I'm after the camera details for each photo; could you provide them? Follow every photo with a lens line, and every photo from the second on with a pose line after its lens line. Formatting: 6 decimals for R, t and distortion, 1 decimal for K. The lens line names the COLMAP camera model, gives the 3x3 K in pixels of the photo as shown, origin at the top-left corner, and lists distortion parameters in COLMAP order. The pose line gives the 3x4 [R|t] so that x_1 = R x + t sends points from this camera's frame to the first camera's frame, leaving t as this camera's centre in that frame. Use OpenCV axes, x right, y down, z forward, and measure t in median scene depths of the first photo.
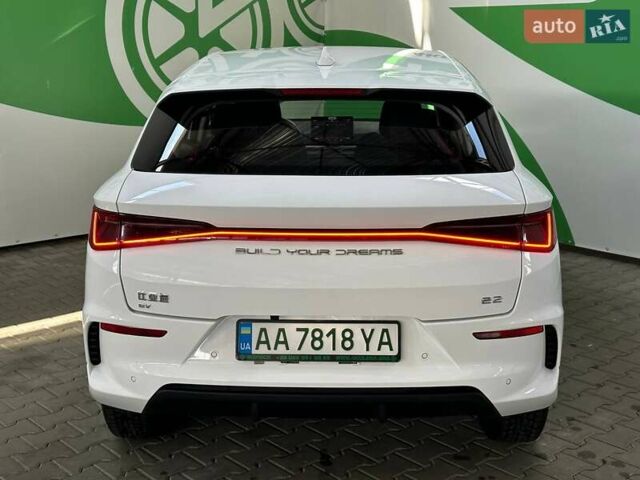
lens RADIAL K [[889.4, 0, 320.8], [0, 889.4, 244.8], [0, 0, 1]] dist [0.133009, 0.000000]
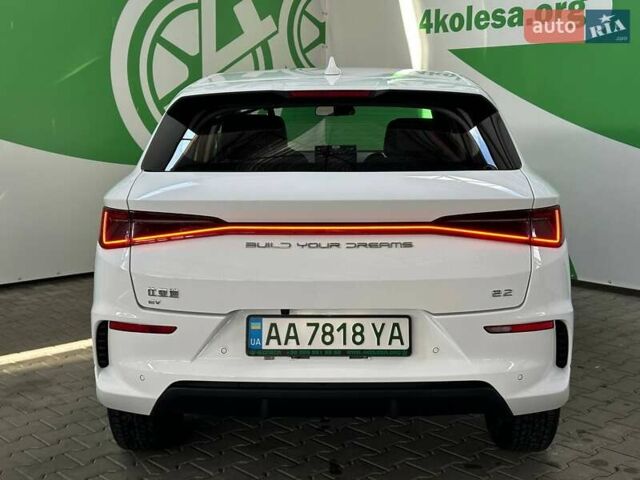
lens RADIAL K [[889.4, 0, 326.5], [0, 889.4, 248.8], [0, 0, 1]] dist [0.133009, 0.000000]
pose [[0.999949, -0.004926, 0.008840, -0.013436], [0.005525, 0.997593, -0.069125, 0.077286], [-0.008478, 0.069170, 0.997569, 0.000138]]
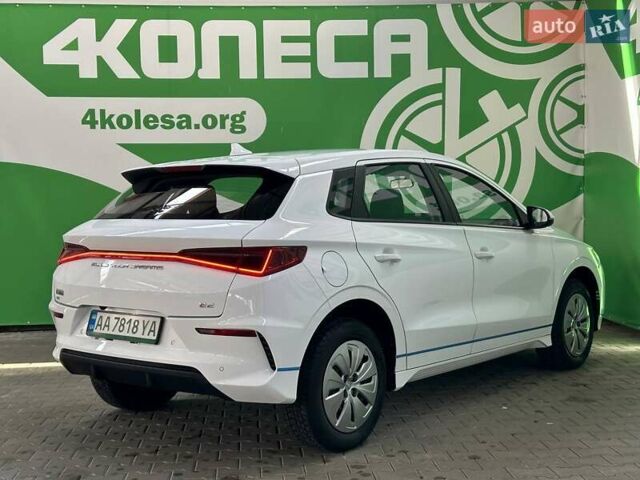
lens RADIAL K [[889.4, 0, 319.5], [0, 889.4, 238.7], [0, 0, 1]] dist [0.133009, 0.000000]
pose [[0.792736, 0.015307, -0.609373, 1.136252], [-0.124365, 0.982719, -0.137101, 0.124228], [0.596744, 0.184470, 0.780940, -0.004871]]
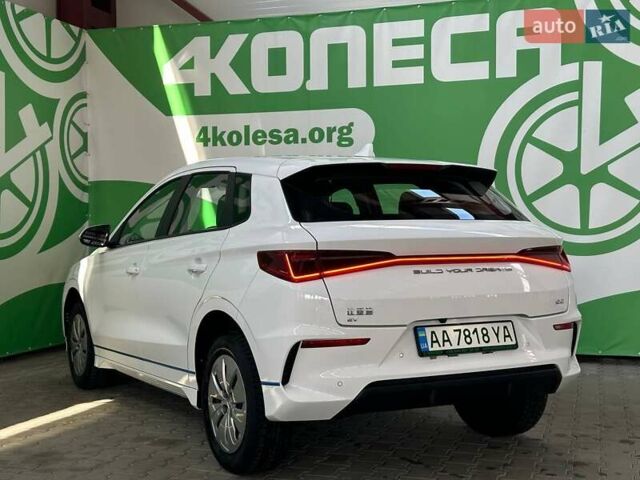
lens RADIAL K [[889.4, 0, 316.5], [0, 889.4, 246.3], [0, 0, 1]] dist [0.133009, 0.000000]
pose [[0.861379, -0.012033, 0.507821, -0.854413], [0.122399, 0.975179, -0.184509, 0.187797], [-0.492996, 0.221089, 0.841471, -0.050000]]
